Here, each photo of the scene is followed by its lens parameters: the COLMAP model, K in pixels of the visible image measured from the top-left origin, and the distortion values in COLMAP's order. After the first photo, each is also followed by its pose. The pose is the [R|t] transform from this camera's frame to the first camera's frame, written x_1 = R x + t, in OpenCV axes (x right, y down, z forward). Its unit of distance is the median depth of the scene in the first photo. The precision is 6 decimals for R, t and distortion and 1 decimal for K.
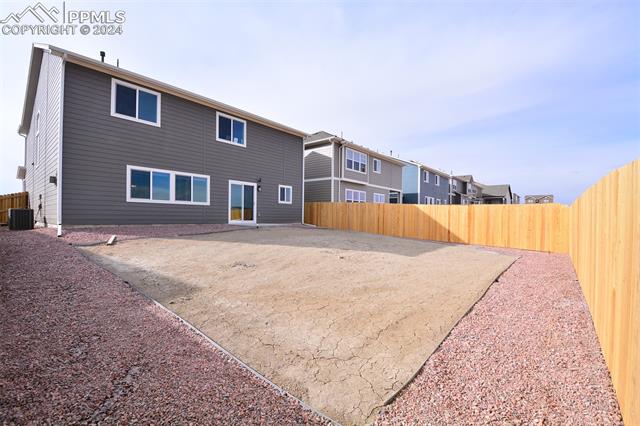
lens RADIAL K [[280.5, 0, 317.8], [0, 280.5, 218.5], [0, 0, 1]] dist [0.003427, -0.005959]
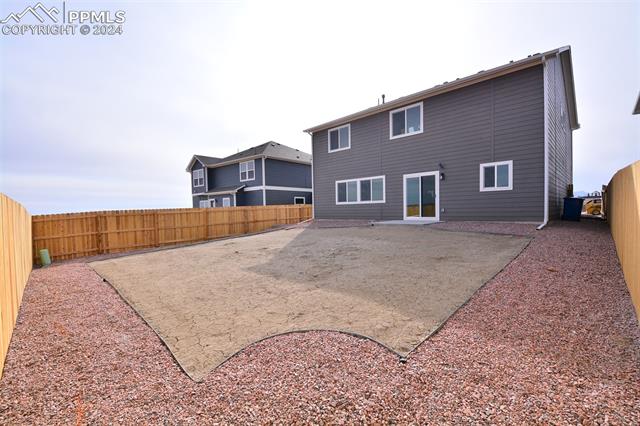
lens RADIAL K [[280.5, 0, 317.8], [0, 280.5, 218.5], [0, 0, 1]] dist [0.003427, -0.005959]
pose [[-0.078373, 0.005558, -0.996909, 0.665744], [0.005041, 0.999974, 0.005179, 0.005428], [0.996911, -0.004619, -0.078399, 0.783738]]
